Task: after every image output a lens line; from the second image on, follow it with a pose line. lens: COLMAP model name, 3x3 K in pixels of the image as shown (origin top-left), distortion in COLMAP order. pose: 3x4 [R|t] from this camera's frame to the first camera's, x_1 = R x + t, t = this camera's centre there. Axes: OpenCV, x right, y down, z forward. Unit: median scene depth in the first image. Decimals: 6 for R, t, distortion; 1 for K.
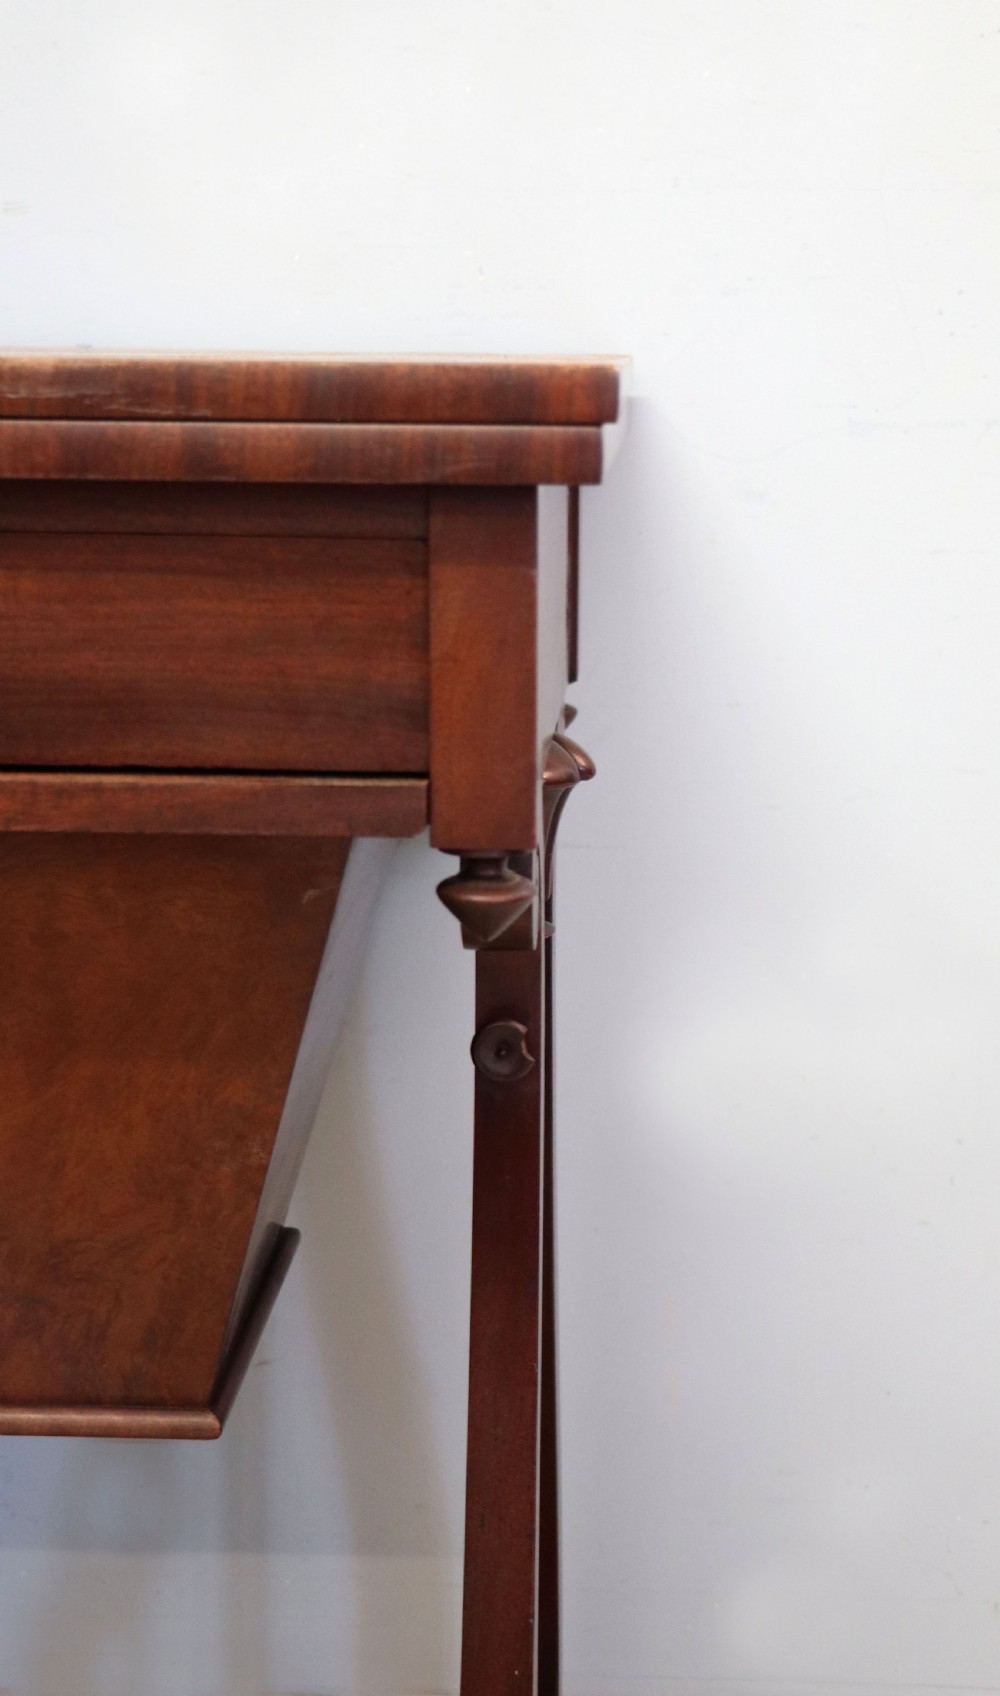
lens RADIAL K [[2421.7, 0, 569.0], [0, 2421.7, 761.2], [0, 0, 1]] dist [0.001835, 0.000000]
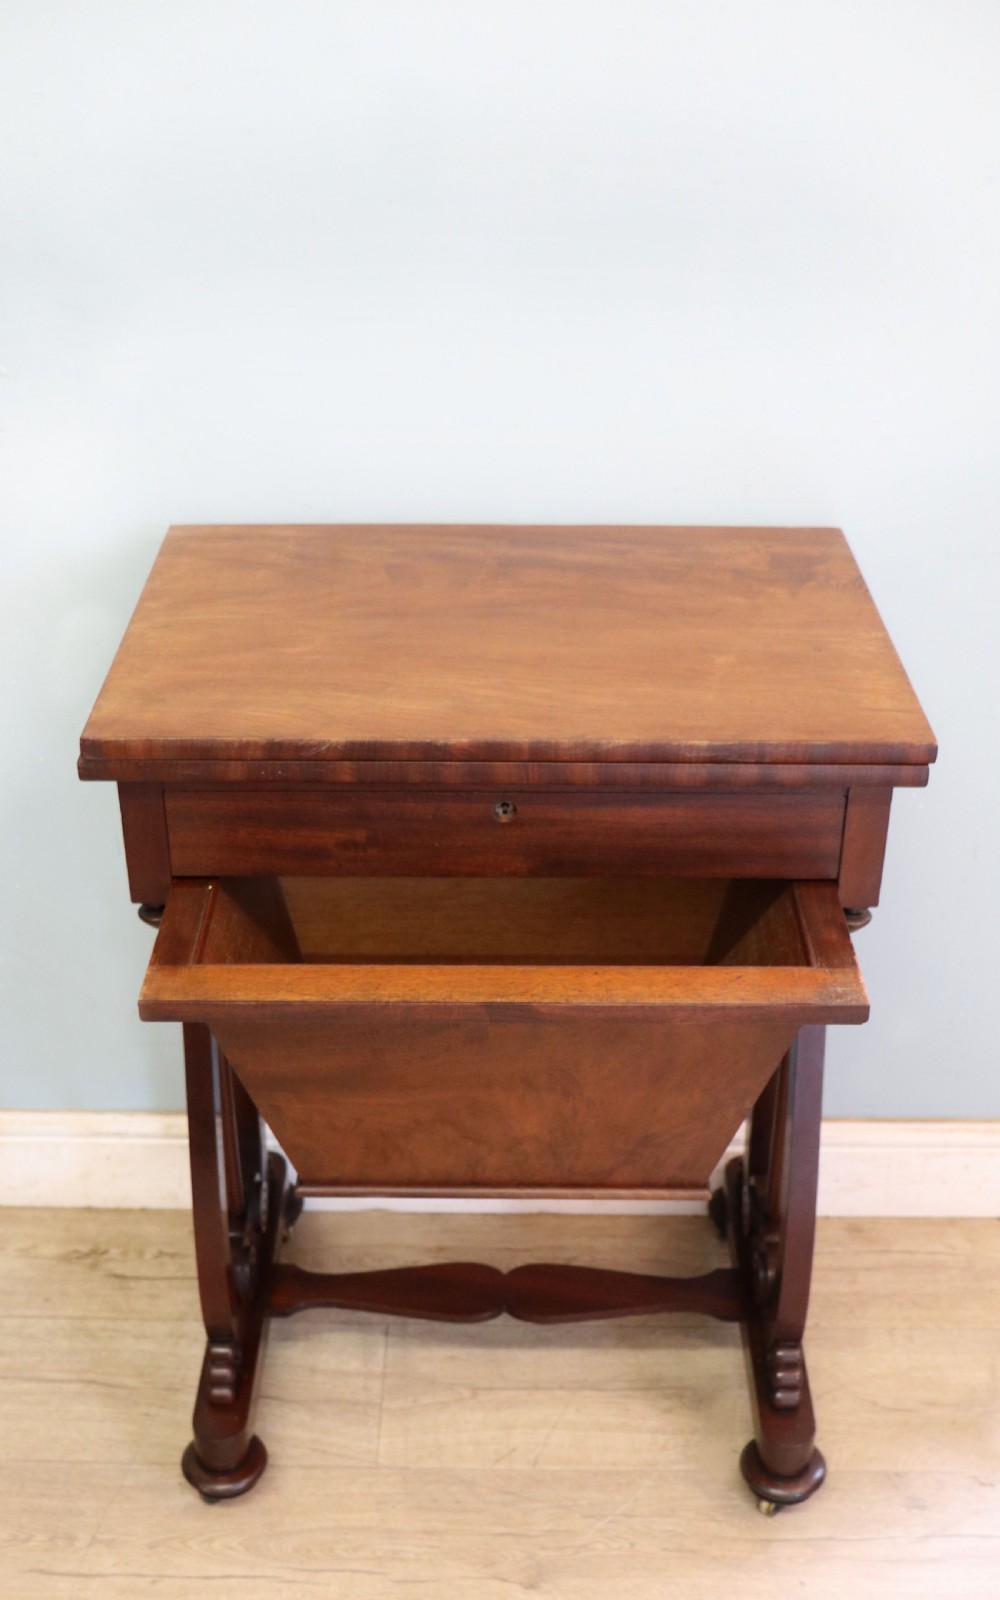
lens RADIAL K [[1874.5, 0, 496.9], [0, 1874.5, 985.3], [0, 0, 1]] dist [-0.104927, 0.000000]
pose [[0.999654, -0.021015, 0.015805, -0.436224], [0.012719, 0.912524, 0.408825, -0.676333], [-0.023014, -0.408483, 0.912476, -0.758765]]
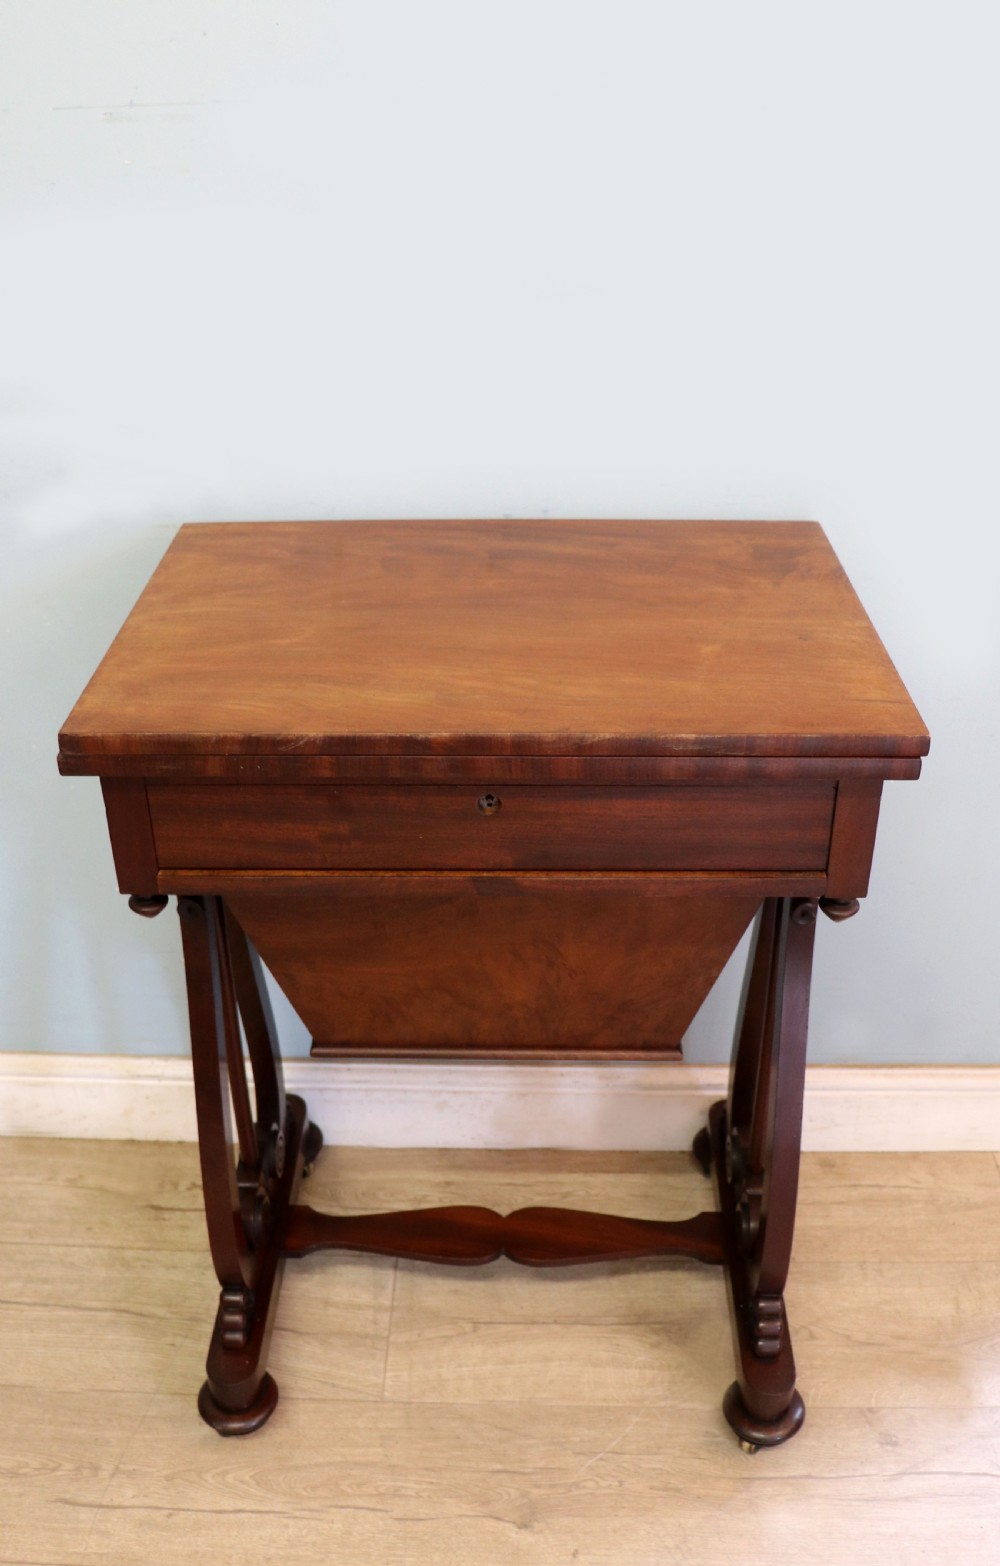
lens RADIAL K [[1445.2, 0, 482.8], [0, 1445.2, 844.9], [0, 0, 1]] dist [-0.131469, 0.000000]
pose [[0.999674, -0.021971, -0.013036, -0.383982], [0.025283, 0.924031, 0.381480, -0.577921], [0.003664, -0.381685, 0.924285, -0.318305]]
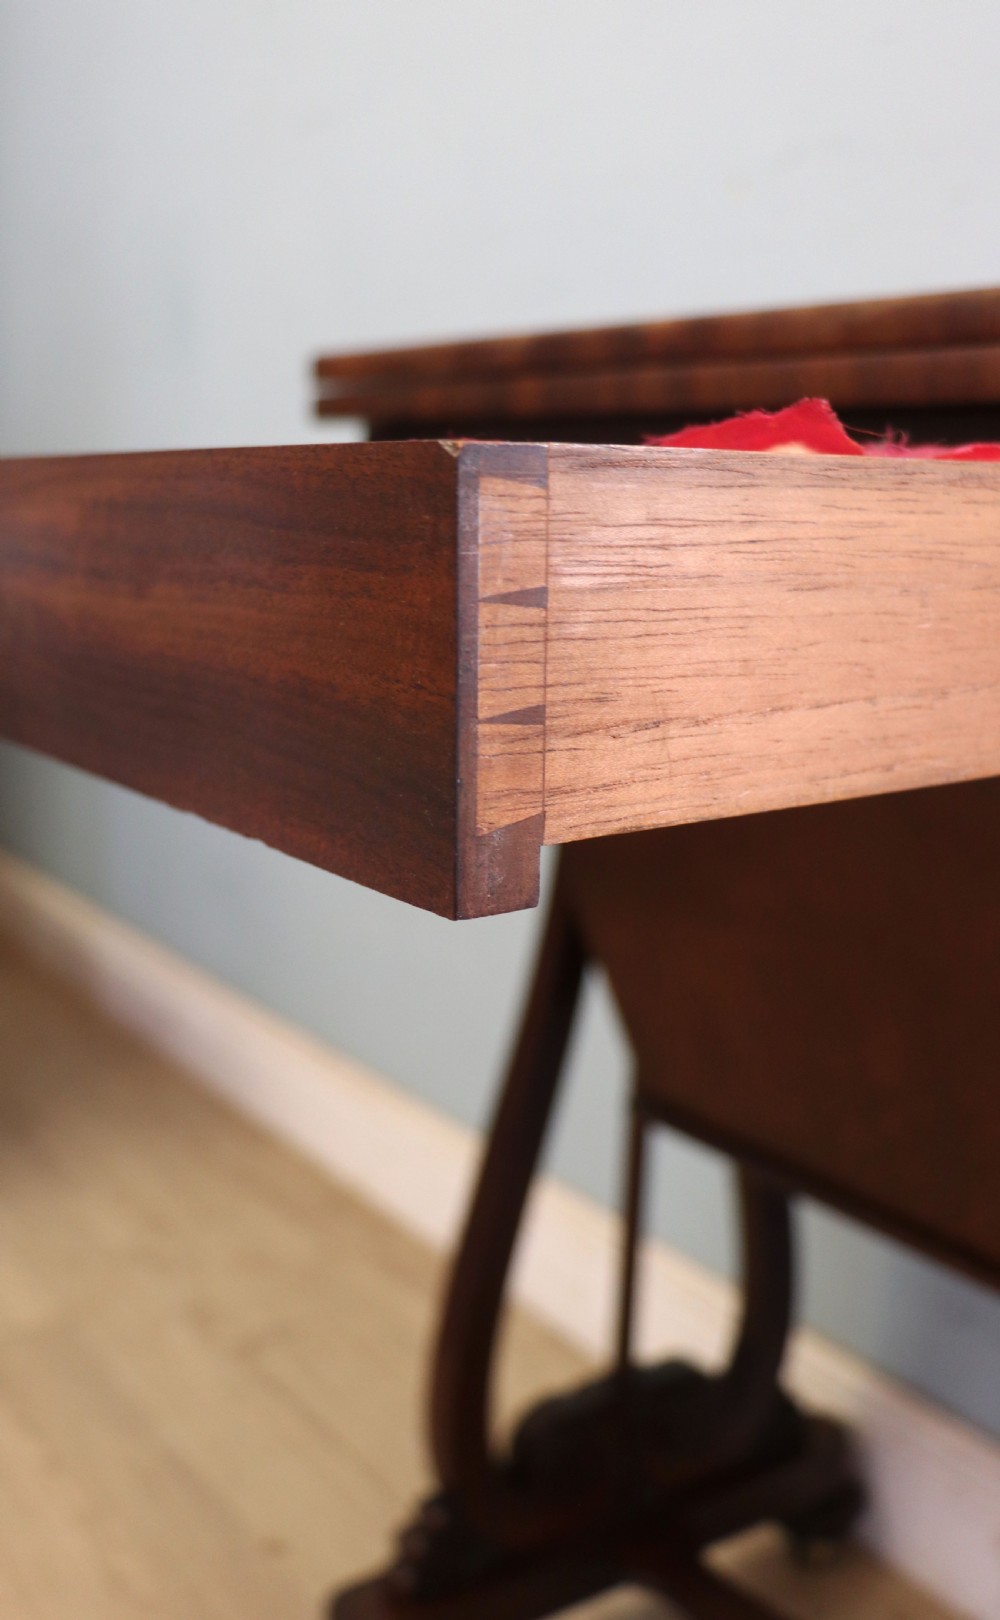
lens RADIAL K [[1585.6, 0, 486.3], [0, 1585.6, 801.3], [0, 0, 1]] dist [-0.050555, 0.000000]
pose [[0.602524, 0.150136, -0.783852, 0.182708], [-0.160568, 0.984868, 0.065214, 0.042873], [0.781781, 0.086568, 0.617514, 0.406467]]
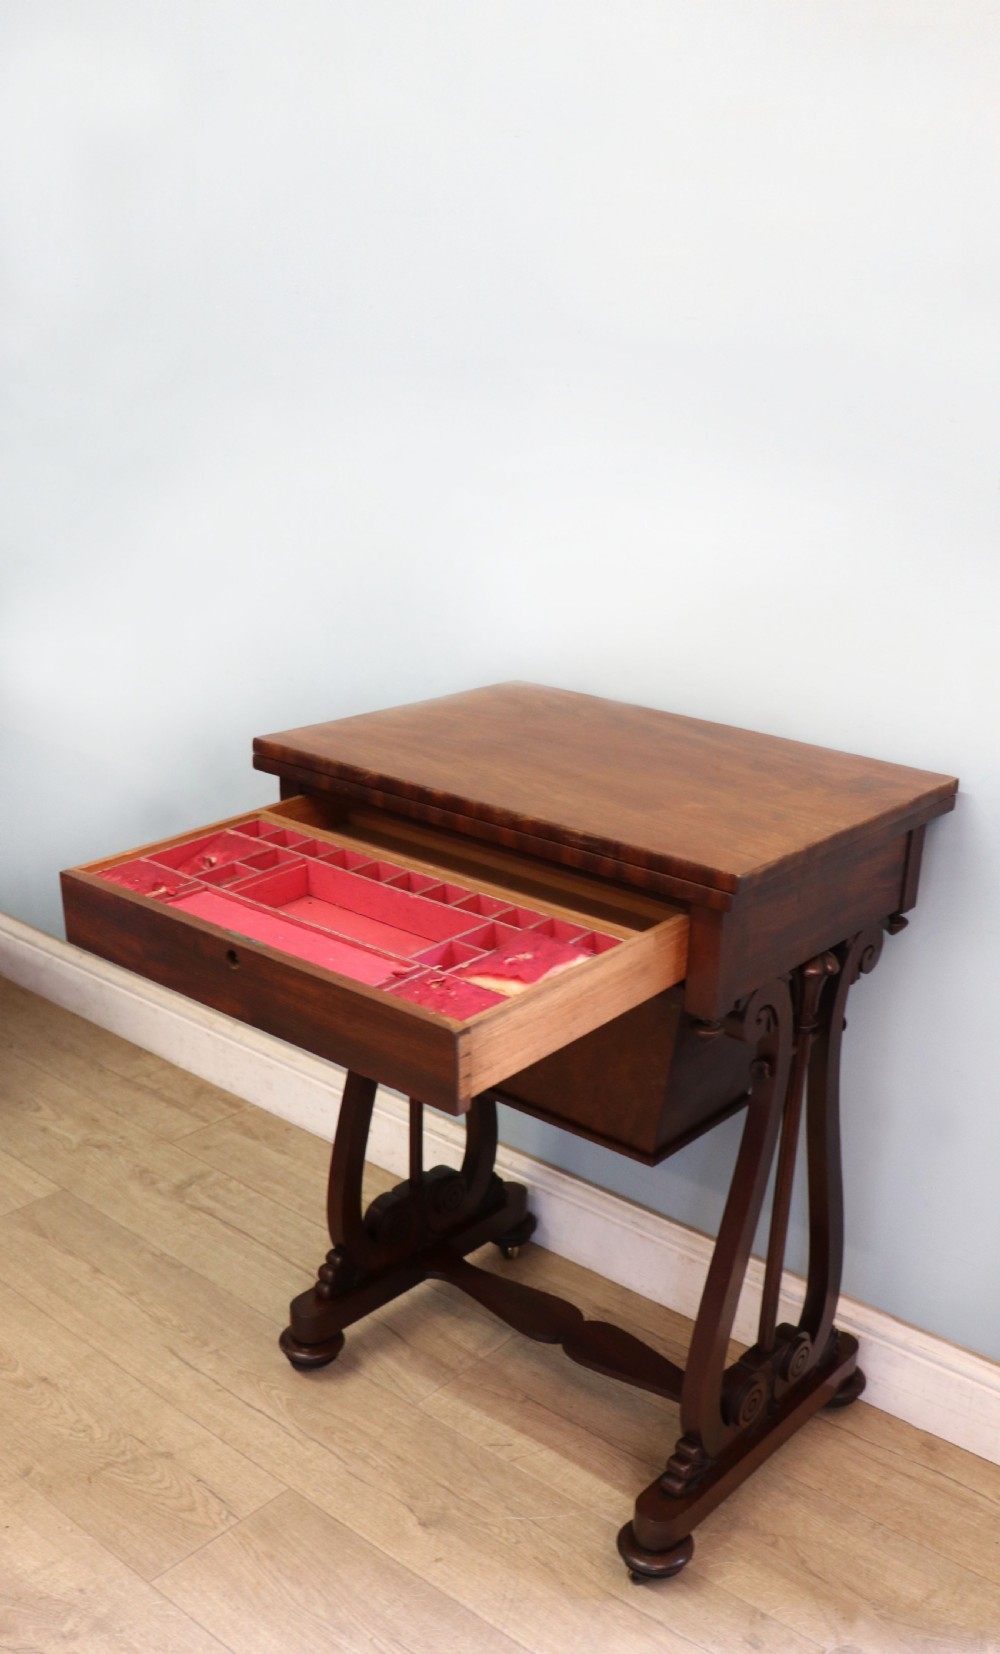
lens RADIAL K [[1539.9, 0, 543.8], [0, 1539.9, 914.7], [0, 0, 1]] dist [-0.144964, 0.000000]
pose [[0.793805, 0.234820, -0.561011, 0.827034], [-0.129457, 0.966554, 0.221390, -0.467262], [0.594234, -0.103114, 0.797655, -0.568196]]
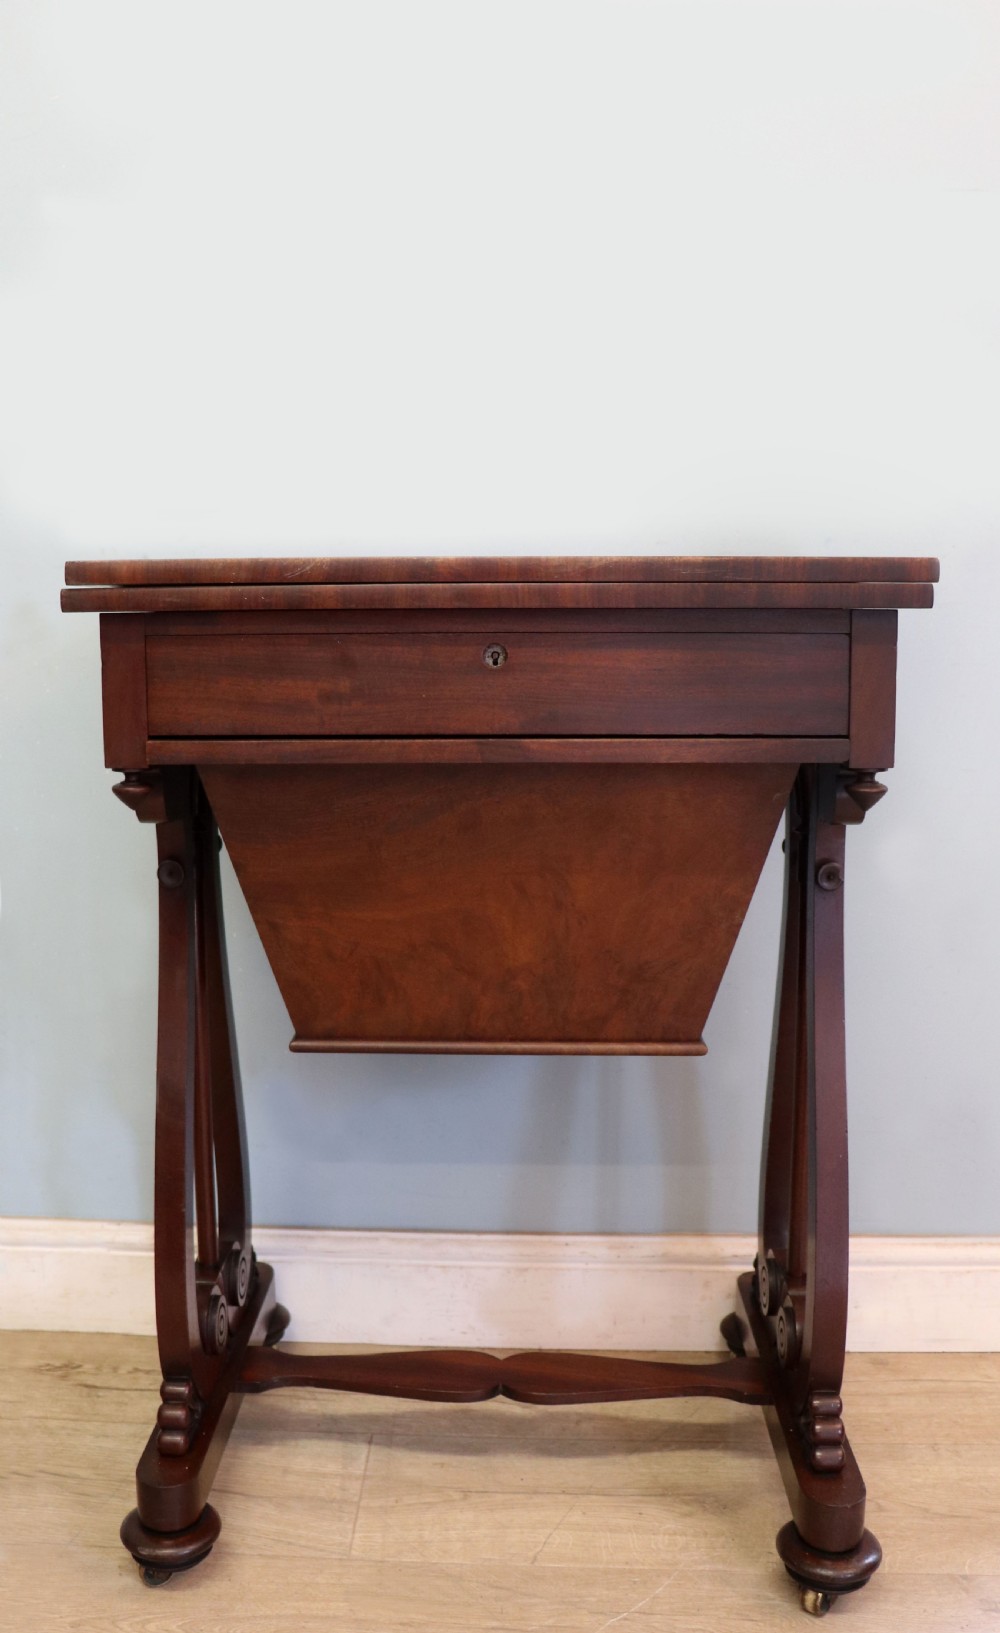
lens RADIAL K [[1499.8, 0, 416.1], [0, 1499.8, 836.4], [0, 0, 1]] dist [-0.121108, 0.000000]
pose [[0.999105, -0.014524, -0.039728, -0.416048], [0.013943, 0.999793, -0.014842, 0.116449], [0.039936, 0.014275, 0.999100, -0.425938]]
